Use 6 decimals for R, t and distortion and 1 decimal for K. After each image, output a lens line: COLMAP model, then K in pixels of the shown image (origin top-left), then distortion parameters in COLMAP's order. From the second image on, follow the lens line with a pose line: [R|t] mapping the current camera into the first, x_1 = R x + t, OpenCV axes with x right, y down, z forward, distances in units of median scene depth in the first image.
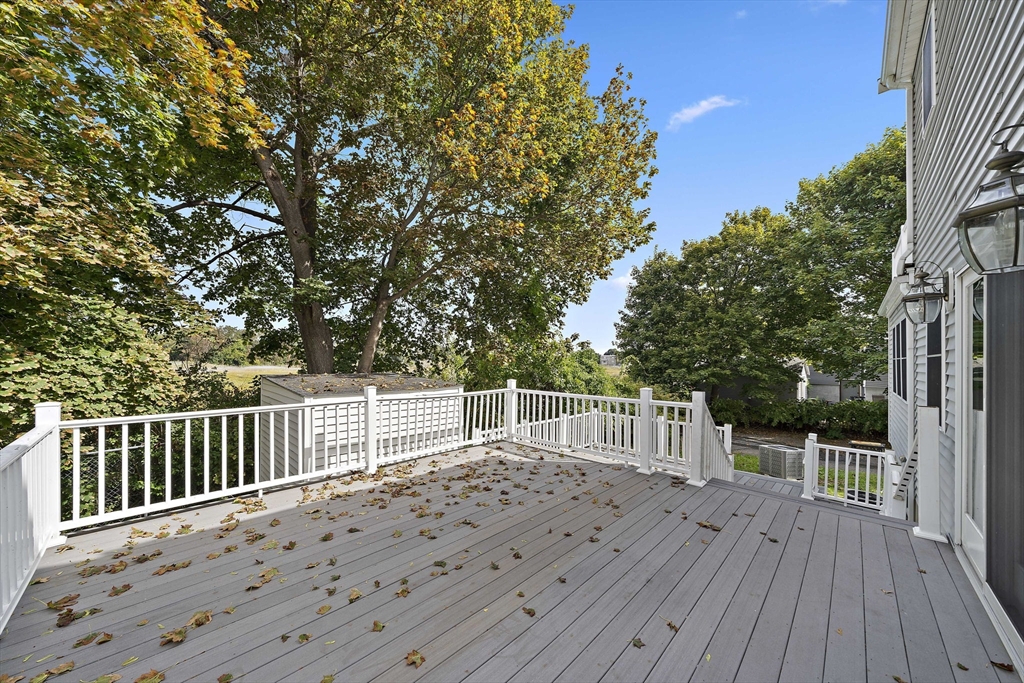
lens RADIAL K [[359.9, 0, 509.6], [0, 359.9, 360.6], [0, 0, 1]] dist [0.000103, -0.000013]
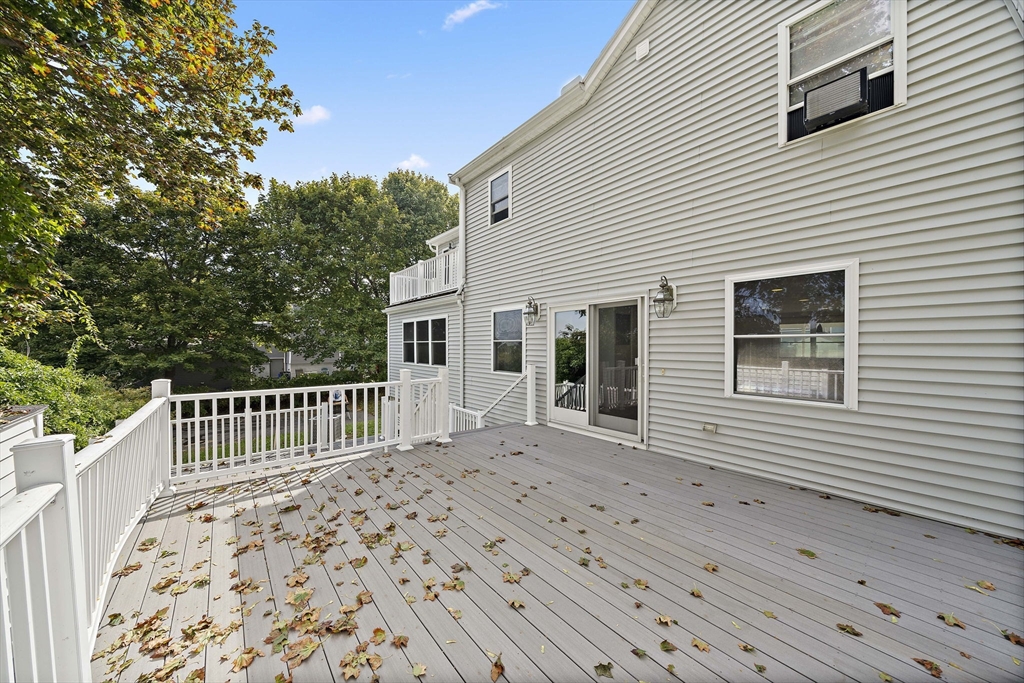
lens RADIAL K [[347.5, 0, 508.3], [0, 347.5, 345.2], [0, 0, 1]] dist [-0.000123, -0.000004]
pose [[0.115679, -0.008750, 0.993248, -0.614915], [0.002551, 0.999961, 0.008512, 0.001718], [-0.993283, 0.001549, 0.115697, 0.614386]]
